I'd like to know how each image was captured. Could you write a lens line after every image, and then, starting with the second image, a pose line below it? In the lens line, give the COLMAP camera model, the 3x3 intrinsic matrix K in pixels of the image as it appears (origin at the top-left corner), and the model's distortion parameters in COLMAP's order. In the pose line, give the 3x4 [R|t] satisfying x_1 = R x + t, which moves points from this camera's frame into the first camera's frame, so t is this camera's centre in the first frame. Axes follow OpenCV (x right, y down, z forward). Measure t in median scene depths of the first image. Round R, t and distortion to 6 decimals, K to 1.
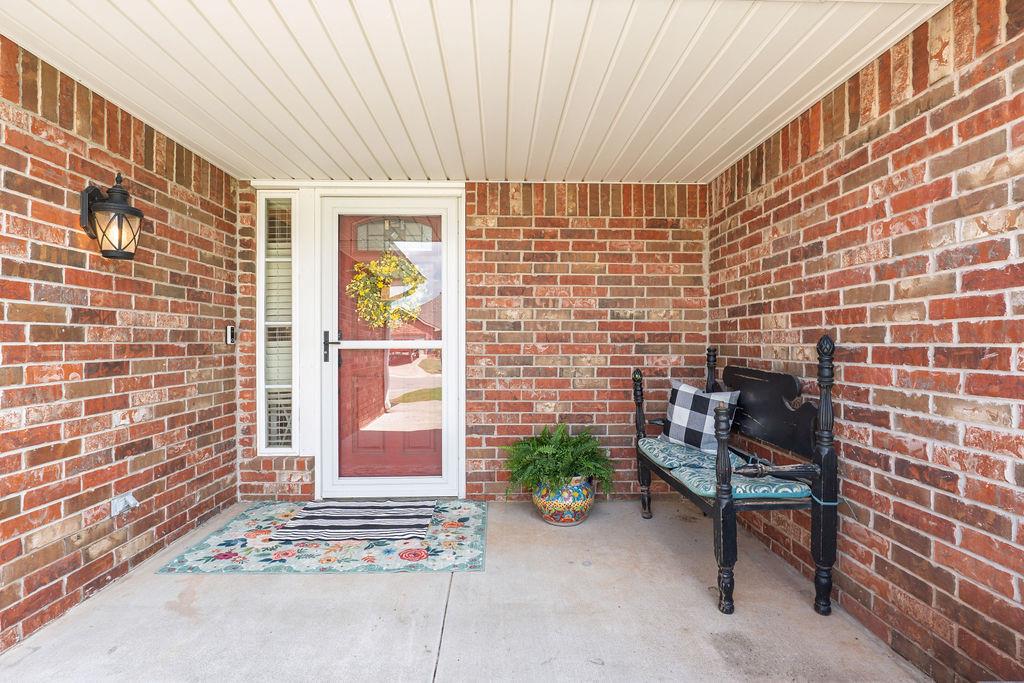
lens RADIAL K [[473.4, 0, 513.3], [0, 473.4, 342.6], [0, 0, 1]] dist [-0.006651, -0.000890]
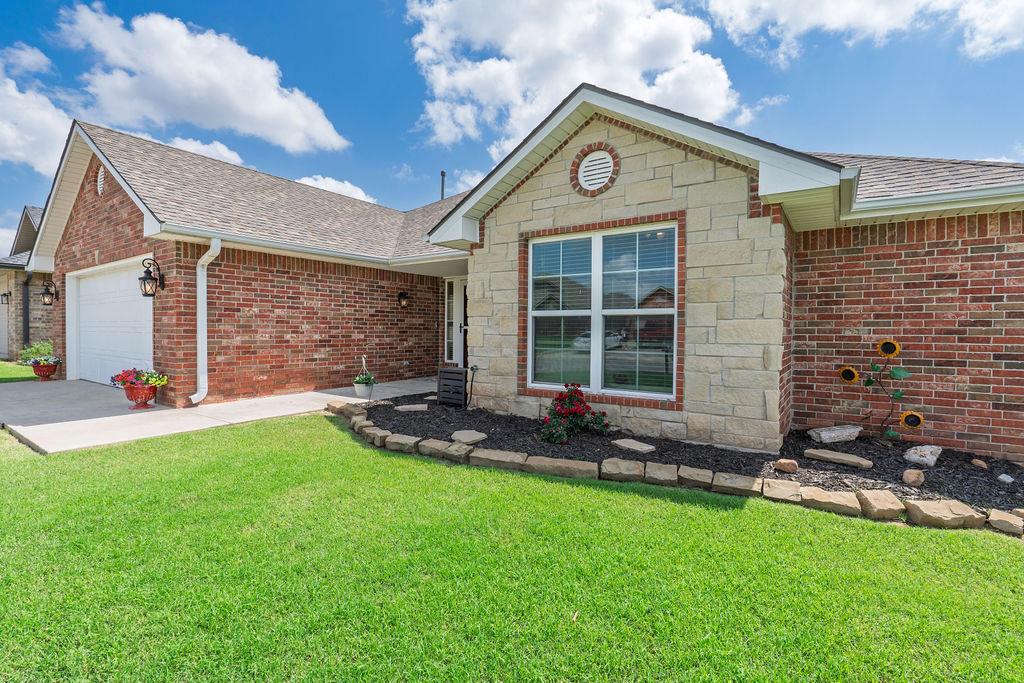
lens RADIAL K [[473.4, 0, 512.2], [0, 473.4, 337.0], [0, 0, 1]] dist [-0.006651, -0.000890]
pose [[0.803116, 0.012866, -0.595684, 1.762083], [-0.008300, 0.999911, 0.010406, 0.031201], [0.595766, -0.003414, 0.803151, -1.327938]]
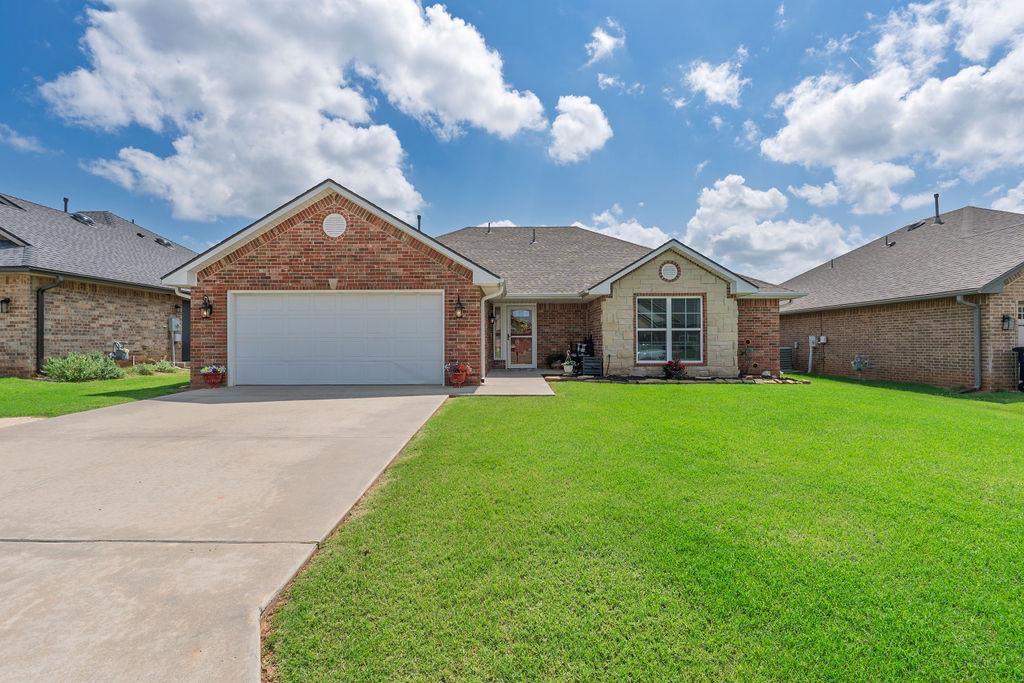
lens RADIAL K [[473.4, 0, 512.1], [0, 473.4, 340.4], [0, 0, 1]] dist [-0.006651, -0.000890]
pose [[0.999333, -0.005122, -0.036160, -0.181211], [0.005006, 0.999982, -0.003322, 0.059442], [0.036176, 0.003139, 0.999341, -3.891545]]
